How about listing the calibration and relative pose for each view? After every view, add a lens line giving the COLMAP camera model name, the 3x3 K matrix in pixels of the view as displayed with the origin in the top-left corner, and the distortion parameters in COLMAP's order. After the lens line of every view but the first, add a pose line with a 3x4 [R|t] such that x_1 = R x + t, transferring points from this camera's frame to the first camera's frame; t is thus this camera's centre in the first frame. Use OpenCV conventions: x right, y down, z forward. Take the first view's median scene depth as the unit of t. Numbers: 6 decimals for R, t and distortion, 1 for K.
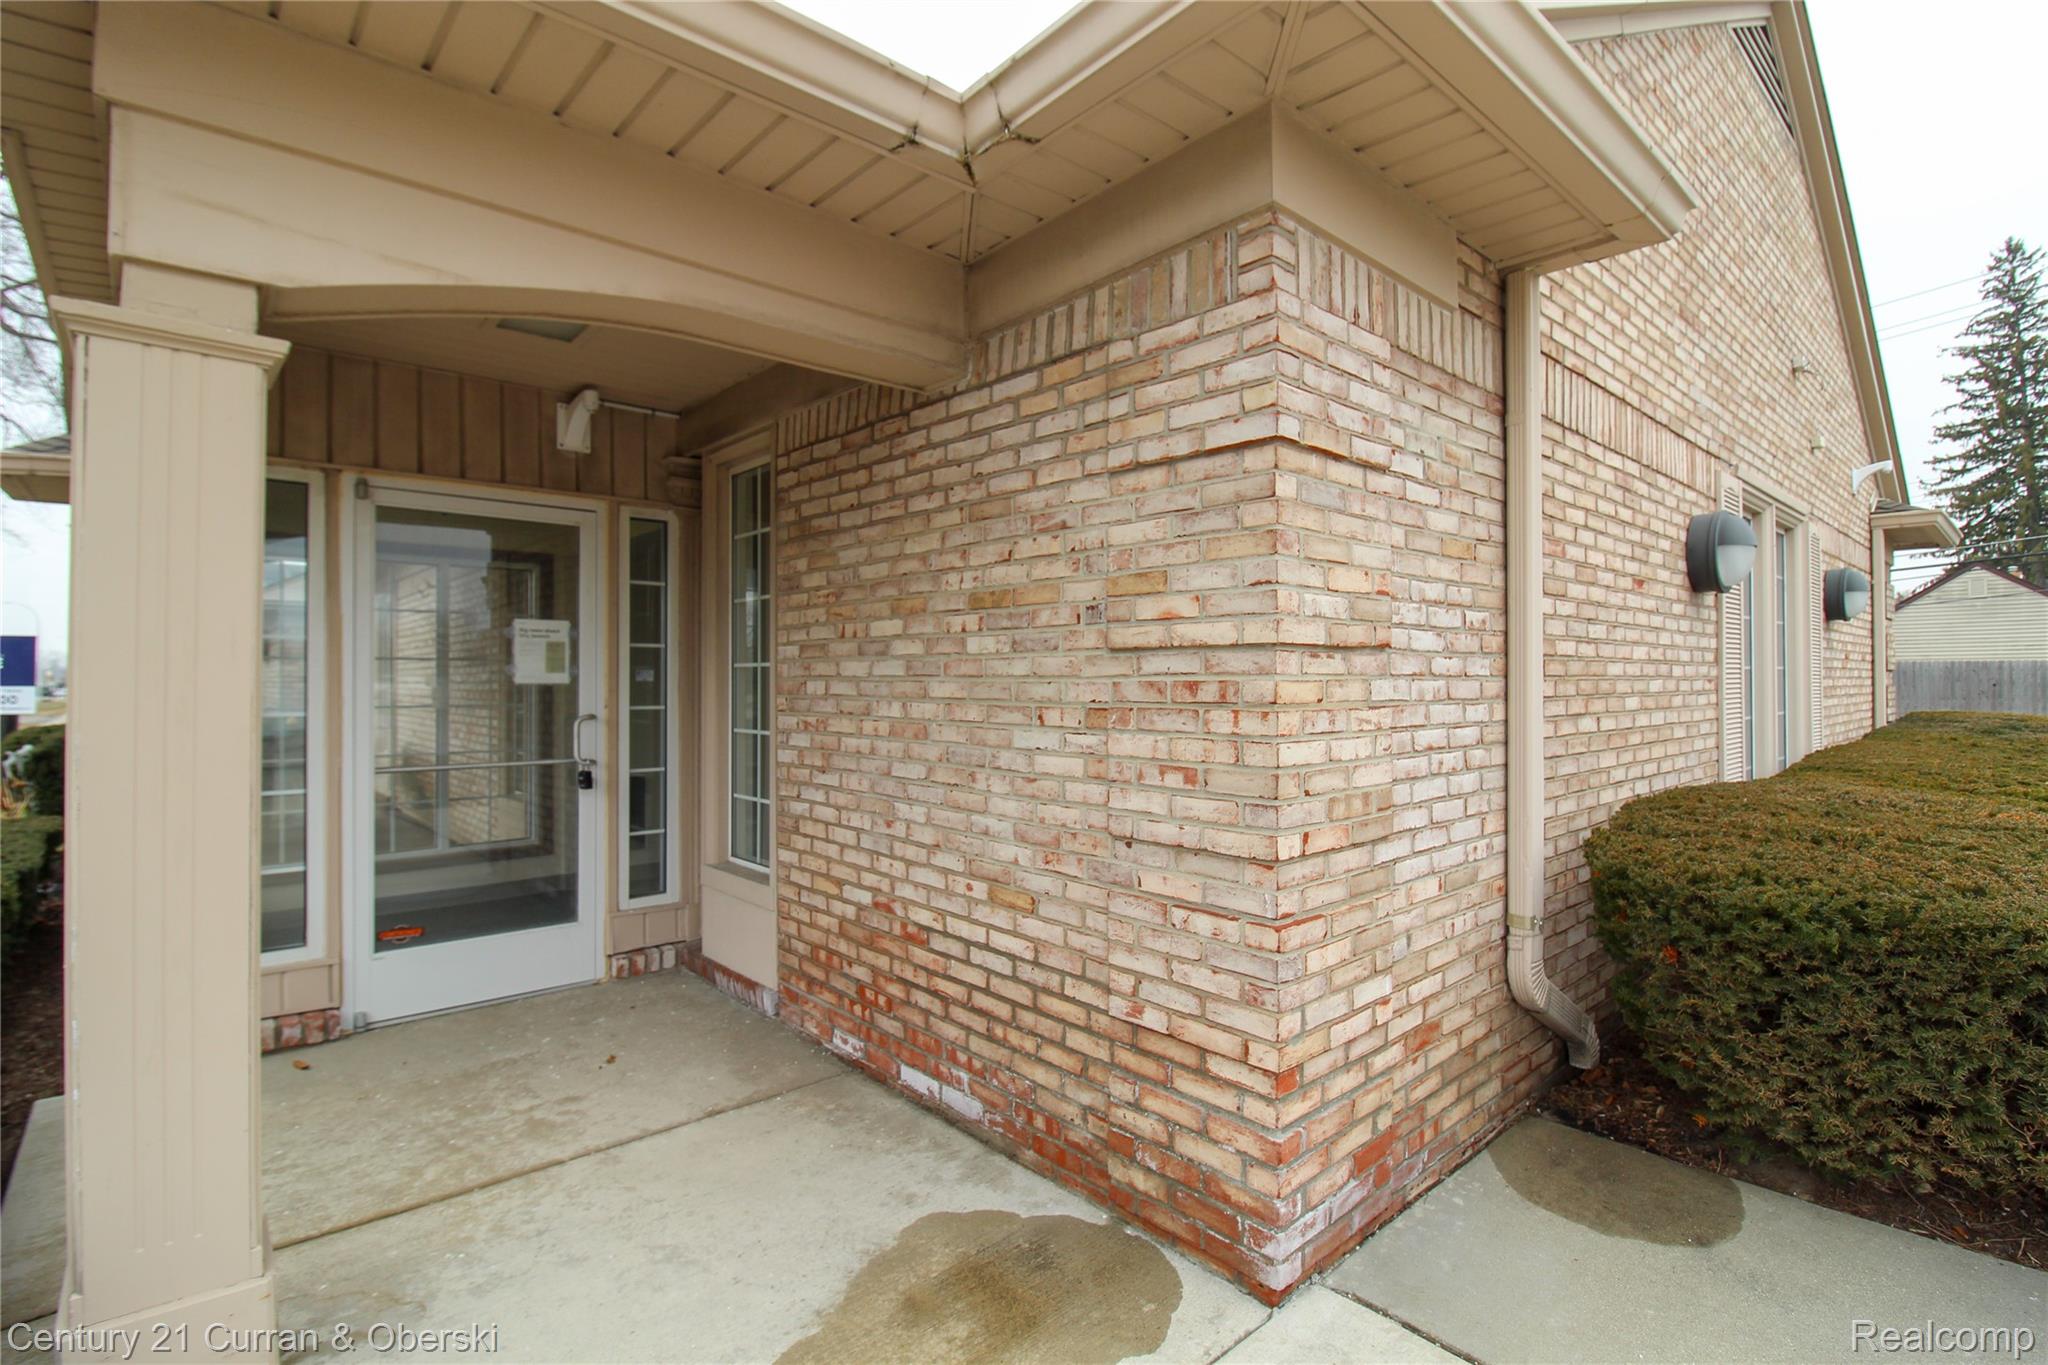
lens RADIAL K [[972.1, 0, 1022.4], [0, 972.1, 672.8], [0, 0, 1]] dist [-0.009255, -0.004967]
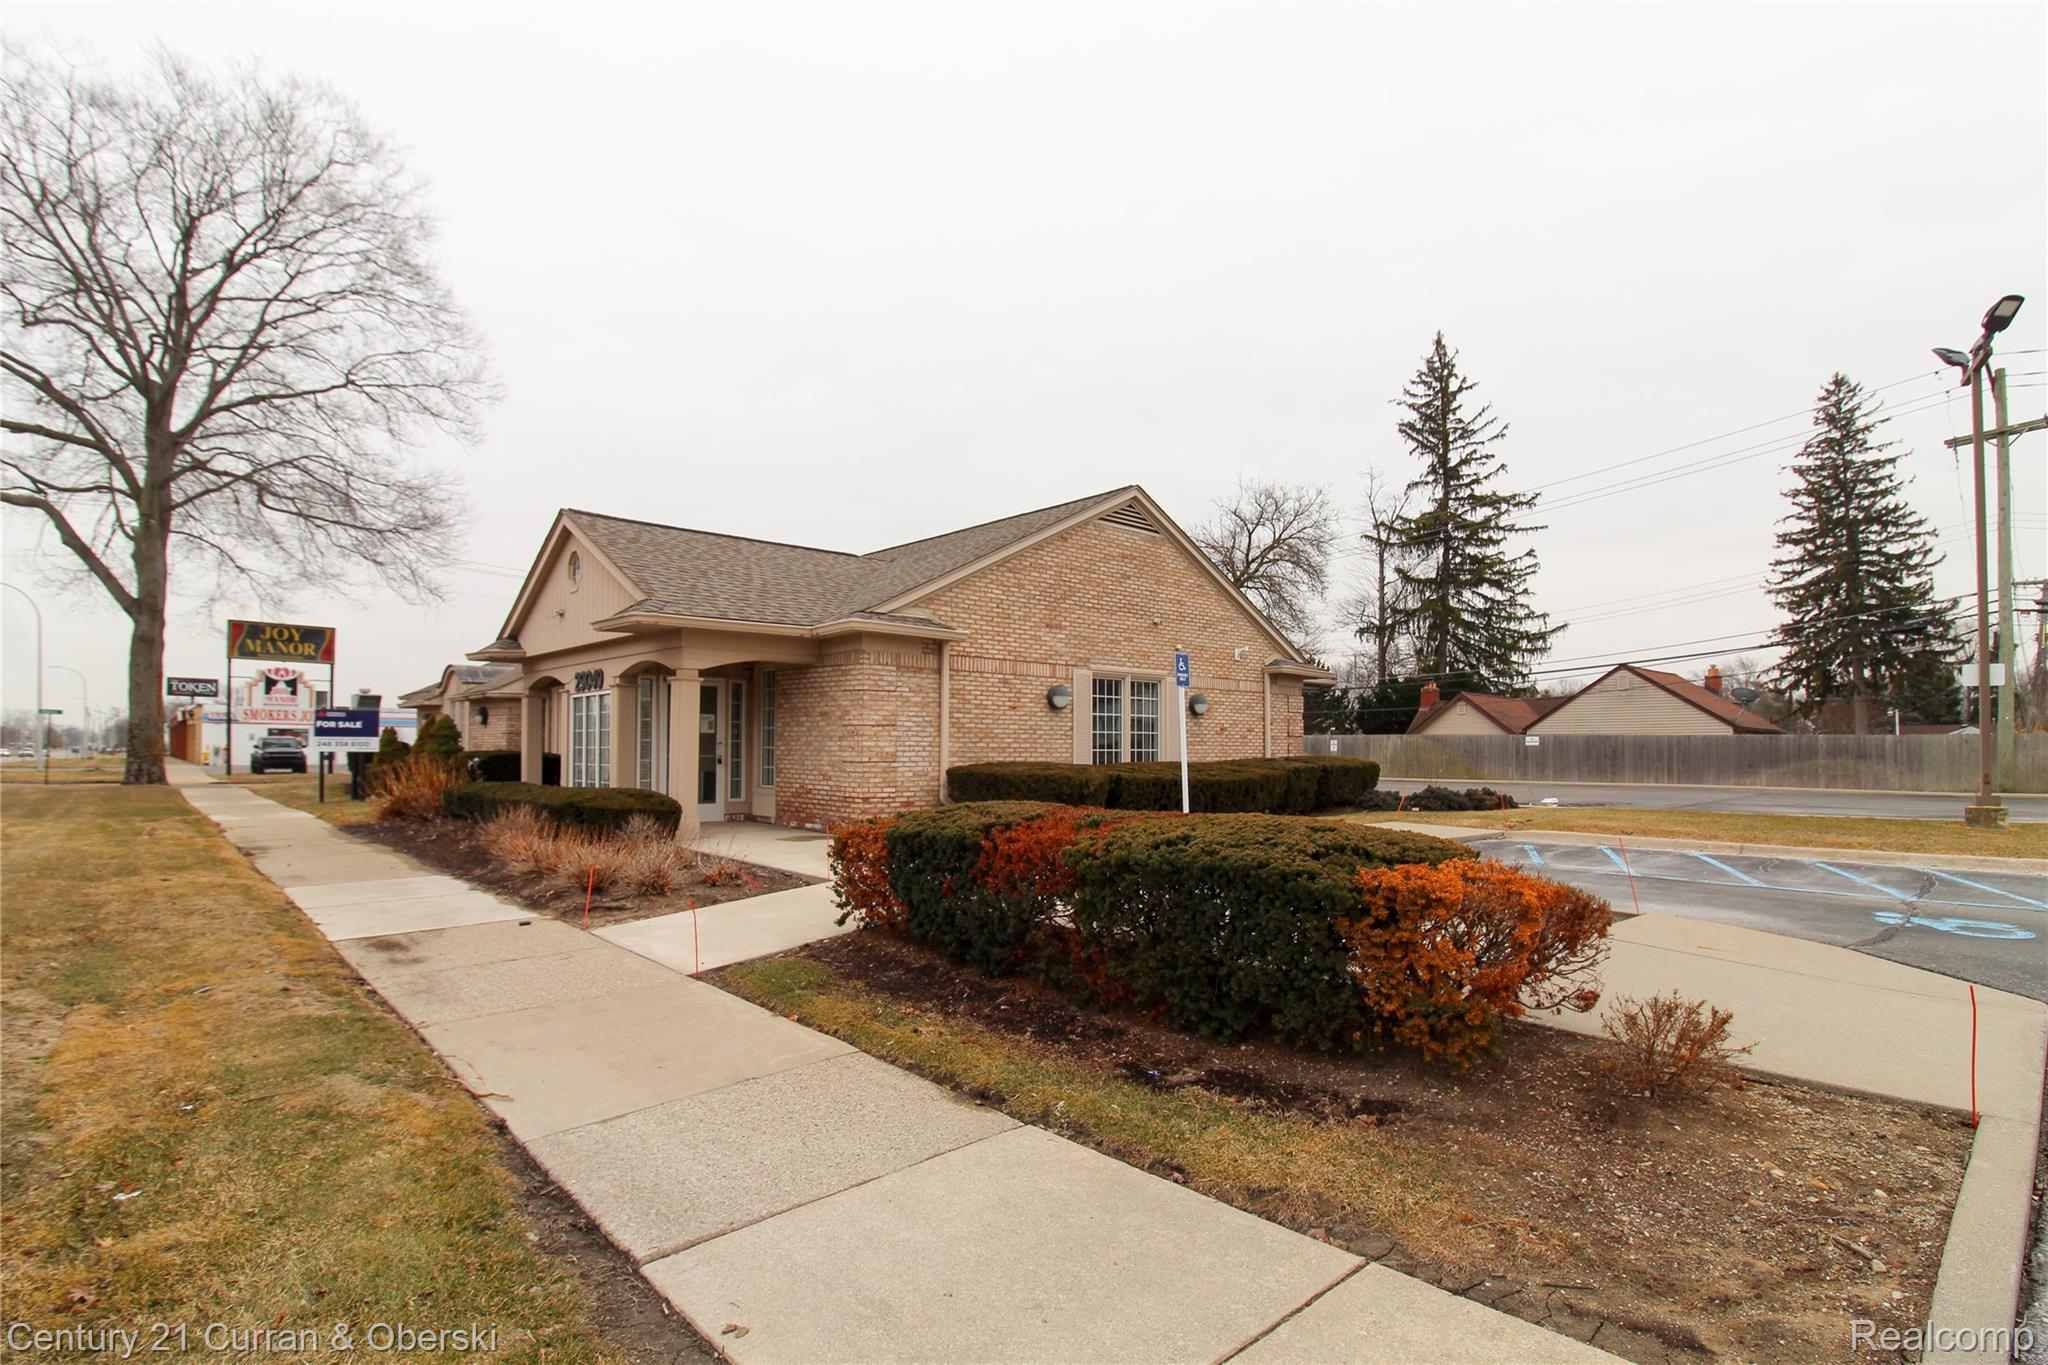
lens RADIAL K [[972.1, 0, 1031.8], [0, 972.1, 734.3], [0, 0, 1]] dist [-0.009255, -0.004967]
pose [[0.999817, 0.008458, 0.017178, 0.037087], [-0.008315, 0.999930, -0.008394, 0.002269], [-0.017247, 0.008250, 0.999817, -0.152720]]
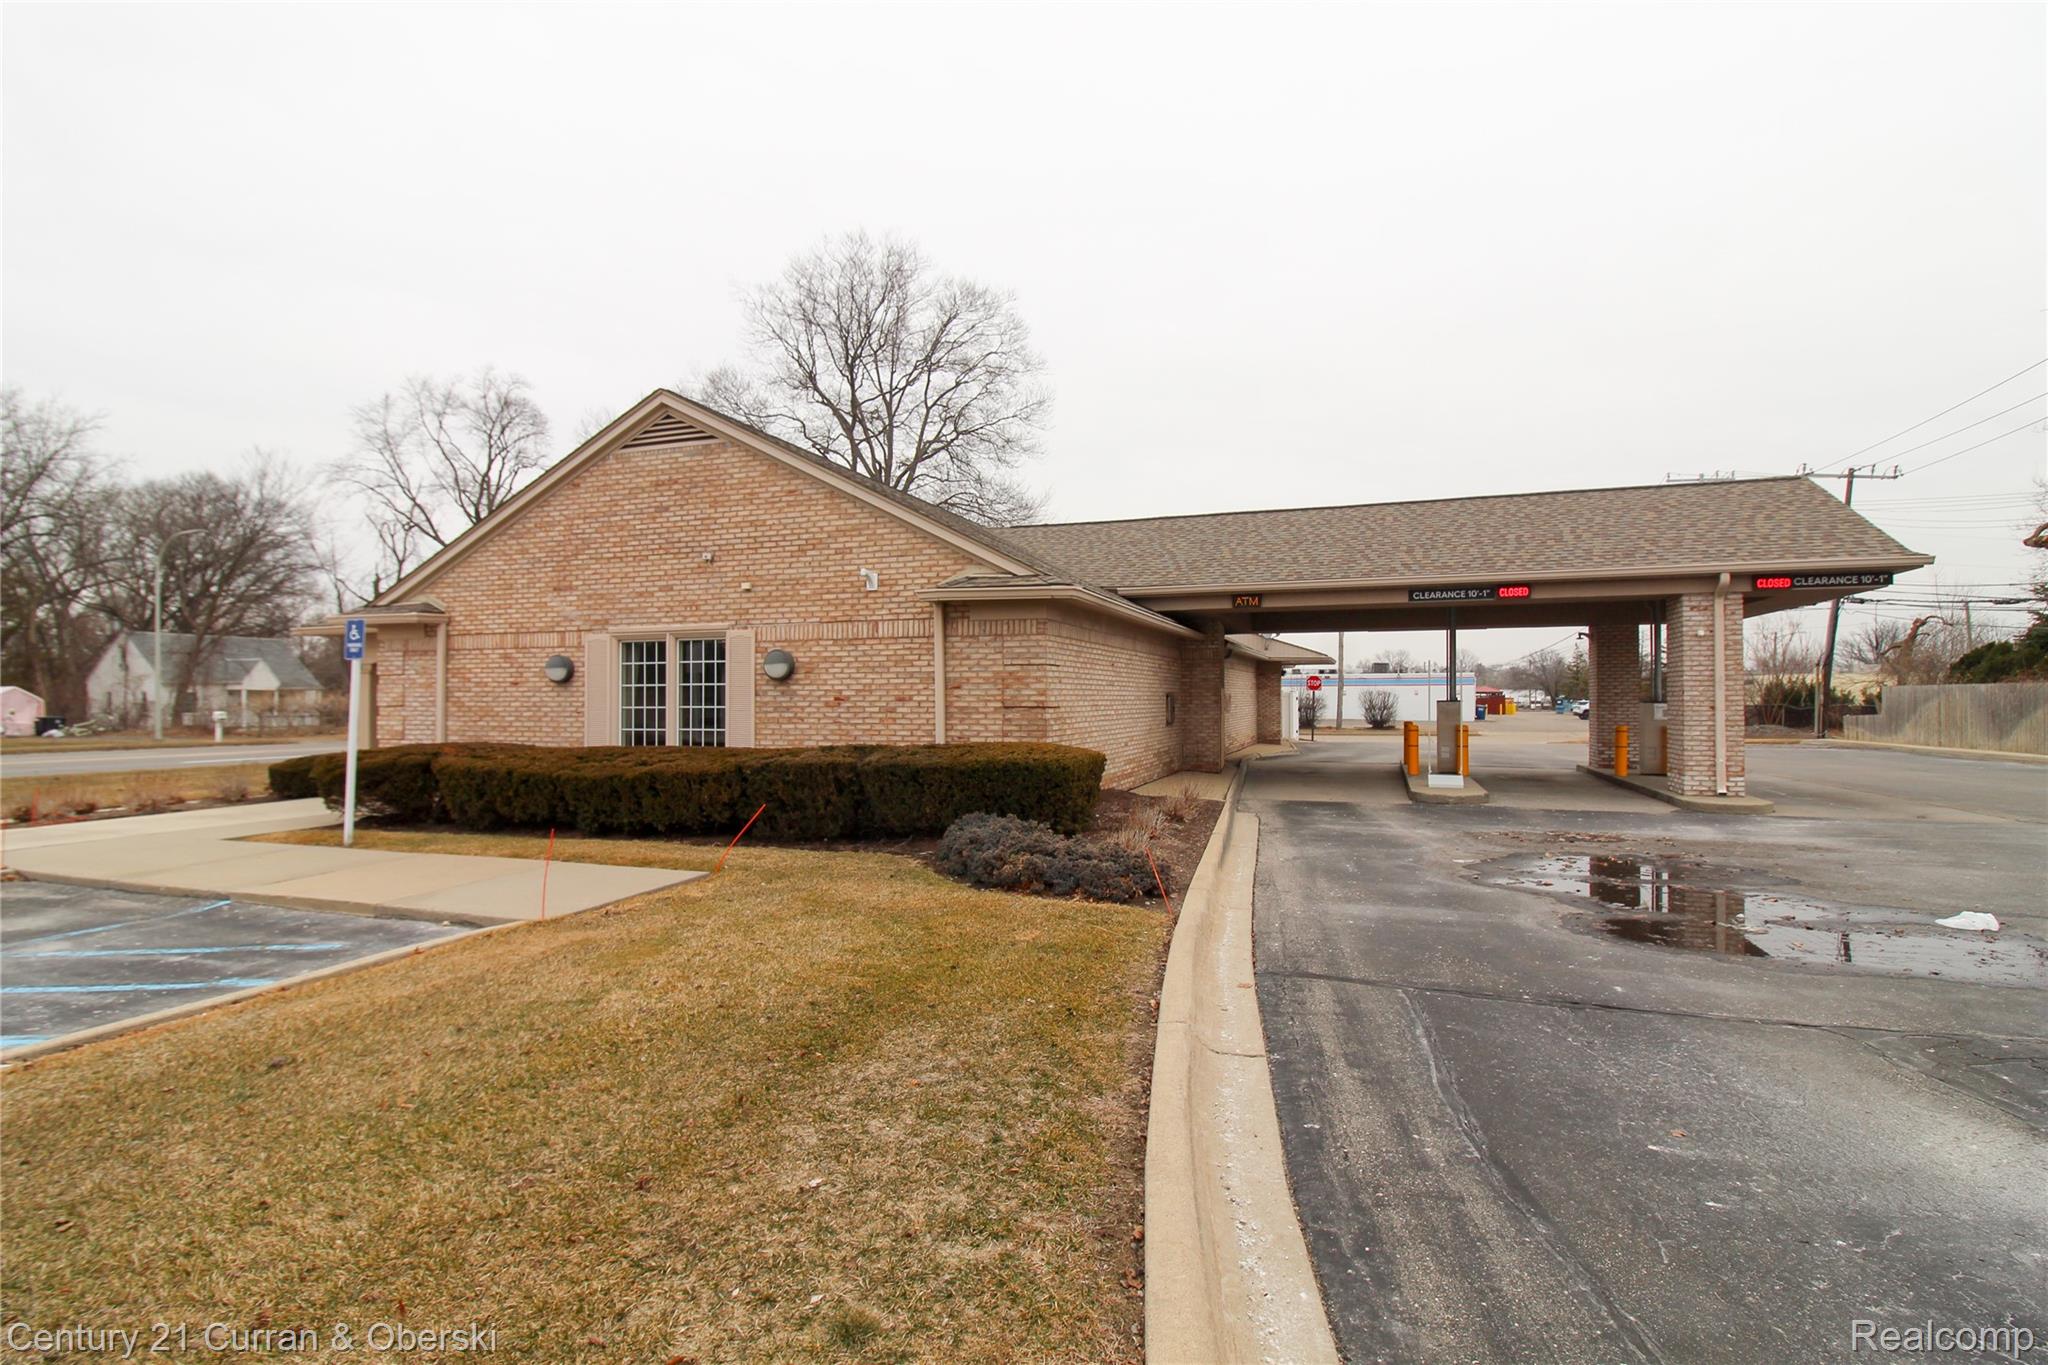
lens RADIAL K [[972.1, 0, 1032.1], [0, 972.1, 693.6], [0, 0, 1]] dist [-0.009255, -0.004967]
pose [[0.493104, -0.003859, -0.869962, 0.256507], [0.008649, 0.999962, 0.000467, -0.002366], [0.869928, -0.007754, 0.493119, 0.049914]]
